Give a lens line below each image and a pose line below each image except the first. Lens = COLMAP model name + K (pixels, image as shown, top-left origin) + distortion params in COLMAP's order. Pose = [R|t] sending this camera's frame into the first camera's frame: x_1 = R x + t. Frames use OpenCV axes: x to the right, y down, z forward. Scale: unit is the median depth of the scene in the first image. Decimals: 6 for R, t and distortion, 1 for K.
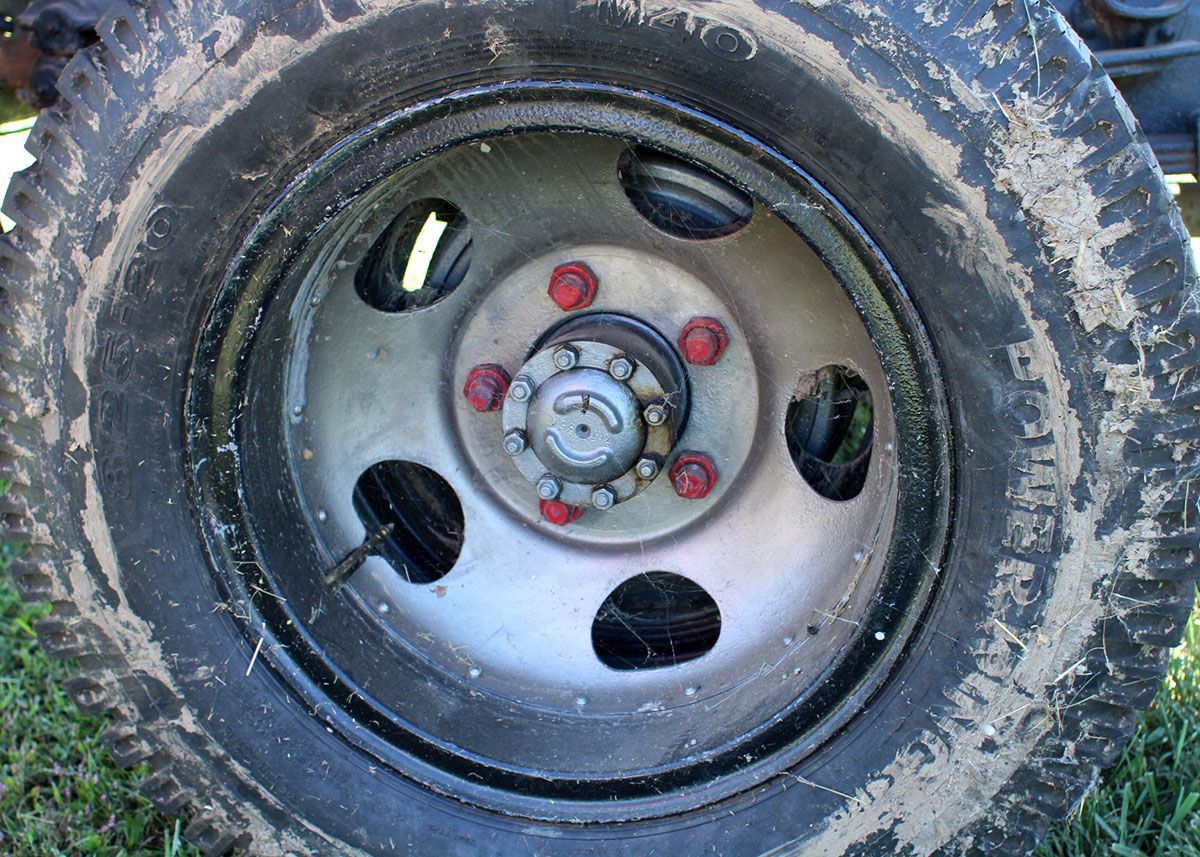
lens RADIAL K [[1608.6, 0, 600.0], [0, 1608.6, 428.5], [0, 0, 1]] dist [-0.090763, 0.121355]
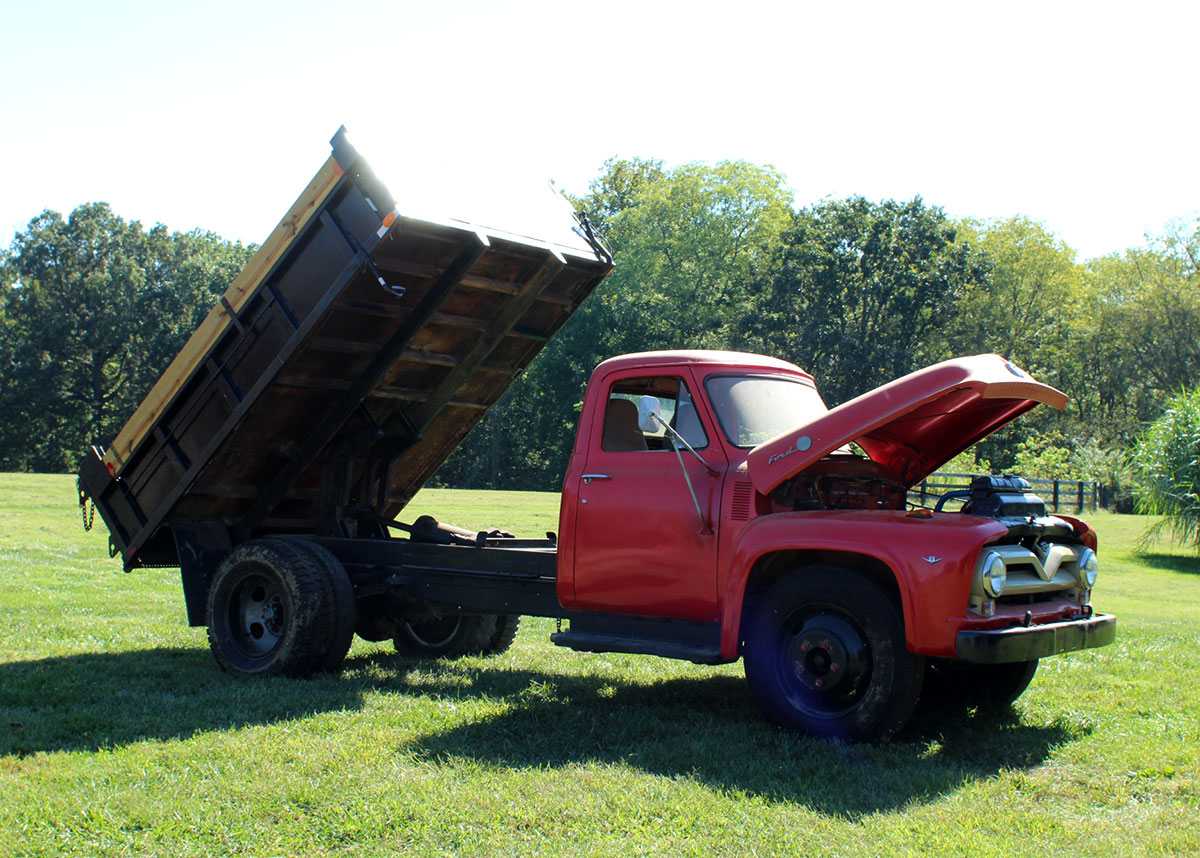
lens RADIAL K [[1583.0, 0, 600.4], [0, 1583.0, 465.6], [0, 0, 1]] dist [-0.114219, 0.026586]
pose [[0.908978, -0.019065, -0.416407, 5.474120], [-0.123915, 0.941436, -0.313597, 1.782957], [0.397999, 0.336652, 0.853382, -6.032865]]
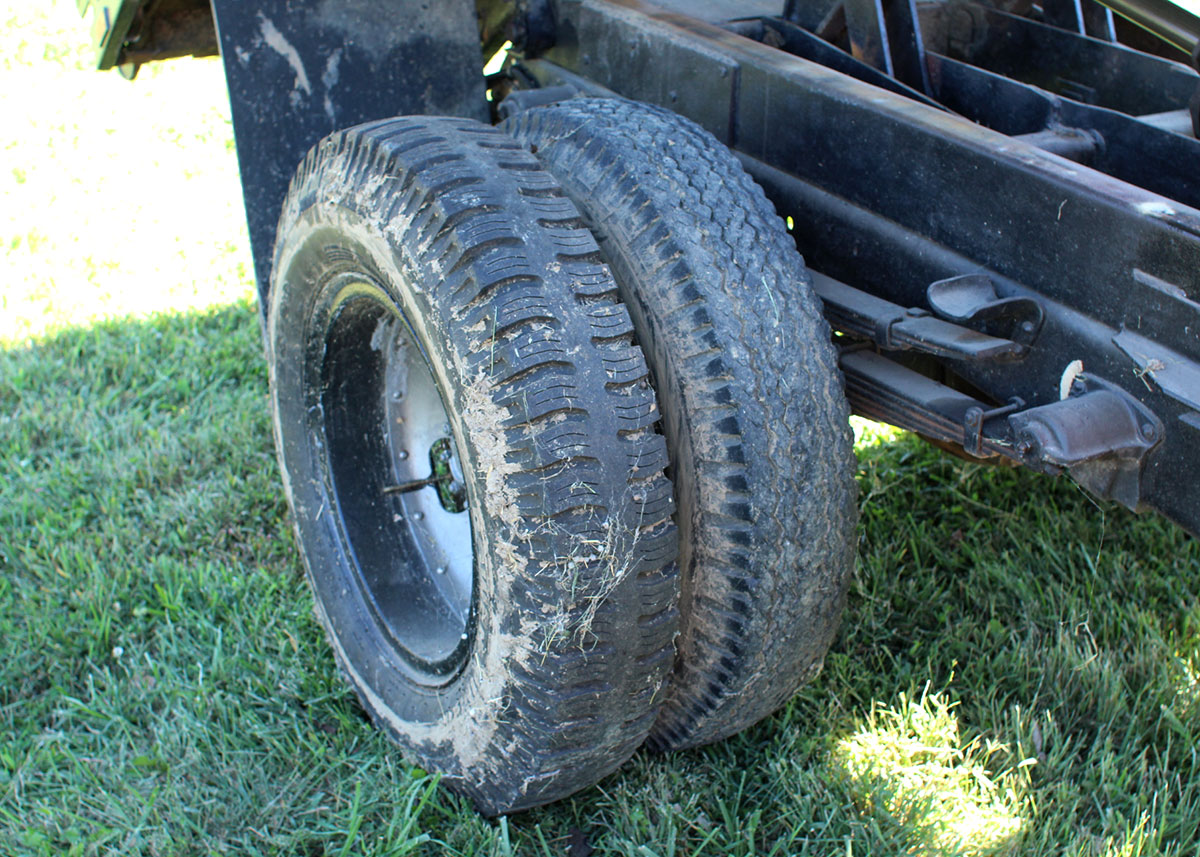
lens RADIAL K [[1485.0, 0, 569.4], [0, 1485.0, 428.8], [0, 0, 1]] dist [0.022662, 0.051721]
pose [[0.641514, 0.342260, -0.686526, 1.358530], [-0.240979, 0.939558, 0.243226, -0.531948], [0.728278, 0.009405, 0.685218, -0.022750]]
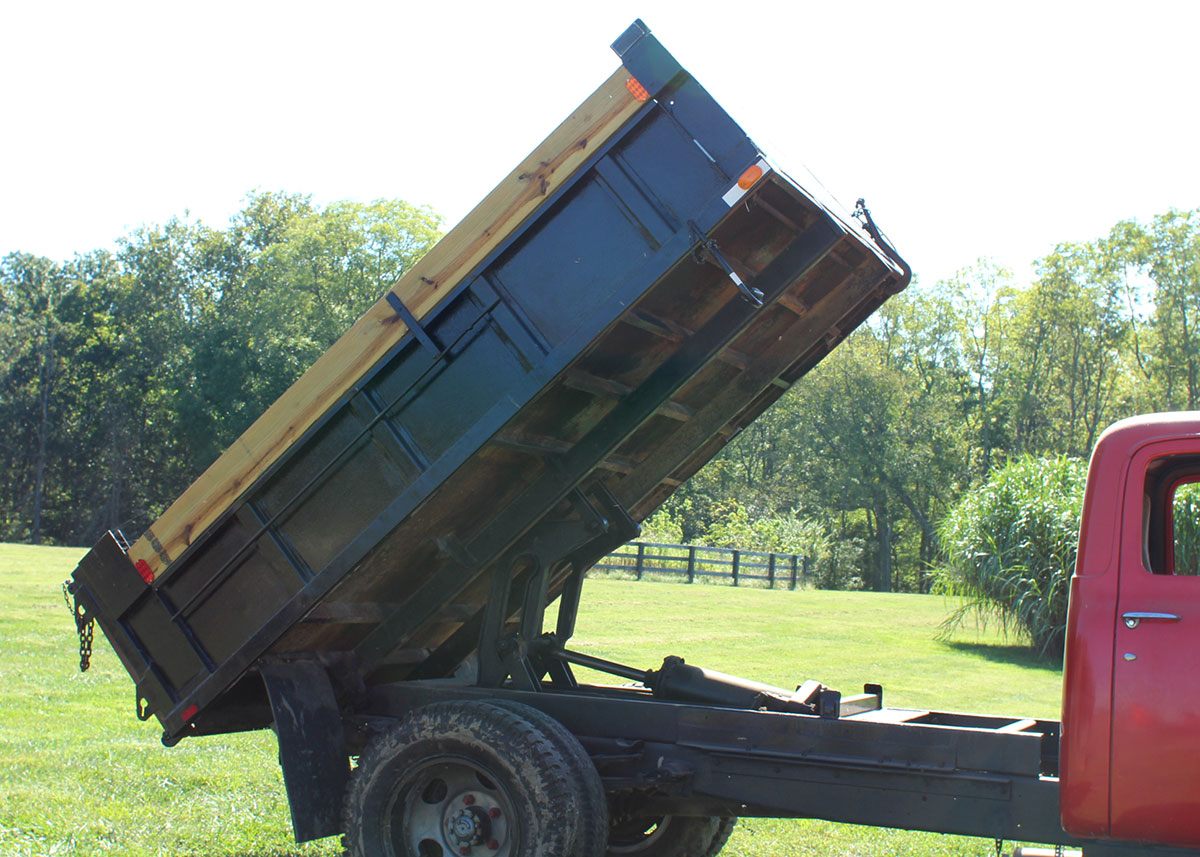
lens RADIAL K [[1701.5, 0, 600.0], [0, 1701.5, 428.5], [0, 0, 1]] dist [-0.098930, -0.045875]
pose [[0.976834, -0.009102, -0.213805, 1.676662], [-0.076555, 0.918114, -0.388852, 0.947413], [0.199837, 0.396212, 0.896148, -4.405186]]
